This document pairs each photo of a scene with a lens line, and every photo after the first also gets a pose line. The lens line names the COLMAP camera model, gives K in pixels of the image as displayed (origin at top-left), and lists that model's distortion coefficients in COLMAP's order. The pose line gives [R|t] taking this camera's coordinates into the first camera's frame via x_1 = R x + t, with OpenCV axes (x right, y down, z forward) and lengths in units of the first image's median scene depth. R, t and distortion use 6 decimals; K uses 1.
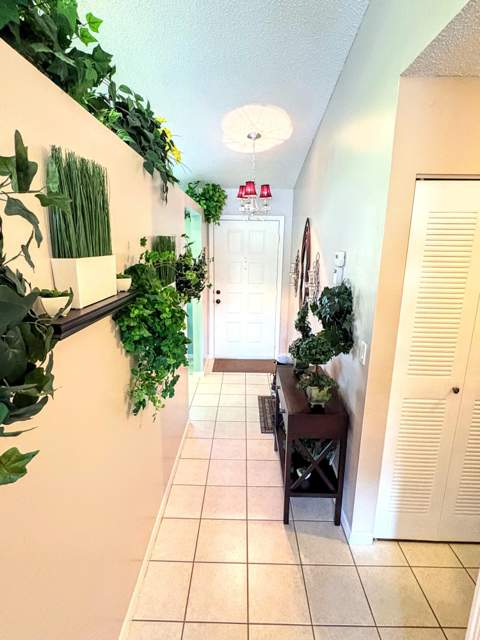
lens RADIAL K [[334.4, 0, 240.0], [0, 334.4, 320.0], [0, 0, 1]] dist [-0.001525, -0.001088]
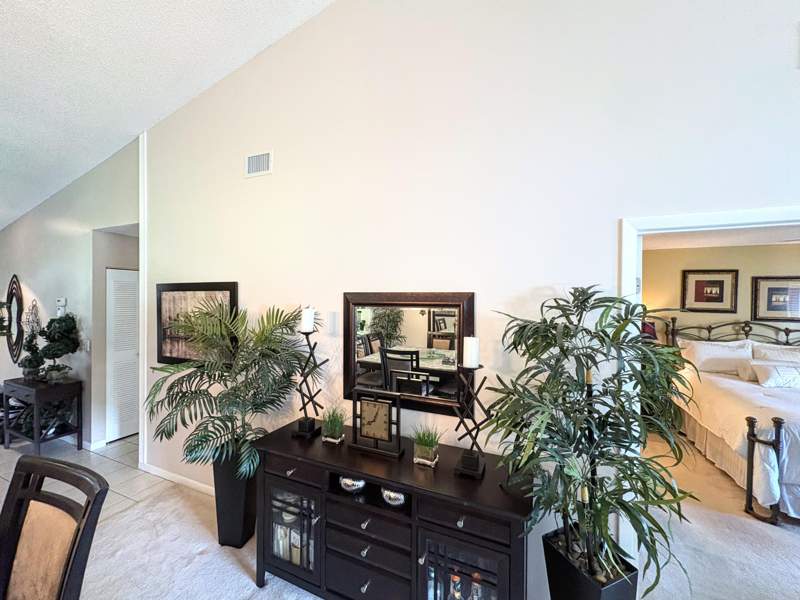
lens RADIAL K [[319.3, 0, 400.0], [0, 319.3, 300.0], [0, 0, 1]] dist [0.000782, 0.000155]
pose [[0.397668, -0.012870, 0.917439, -0.570191], [0.203875, 0.976145, -0.074677, 0.313717], [-0.894592, 0.216739, 0.390805, -1.325647]]
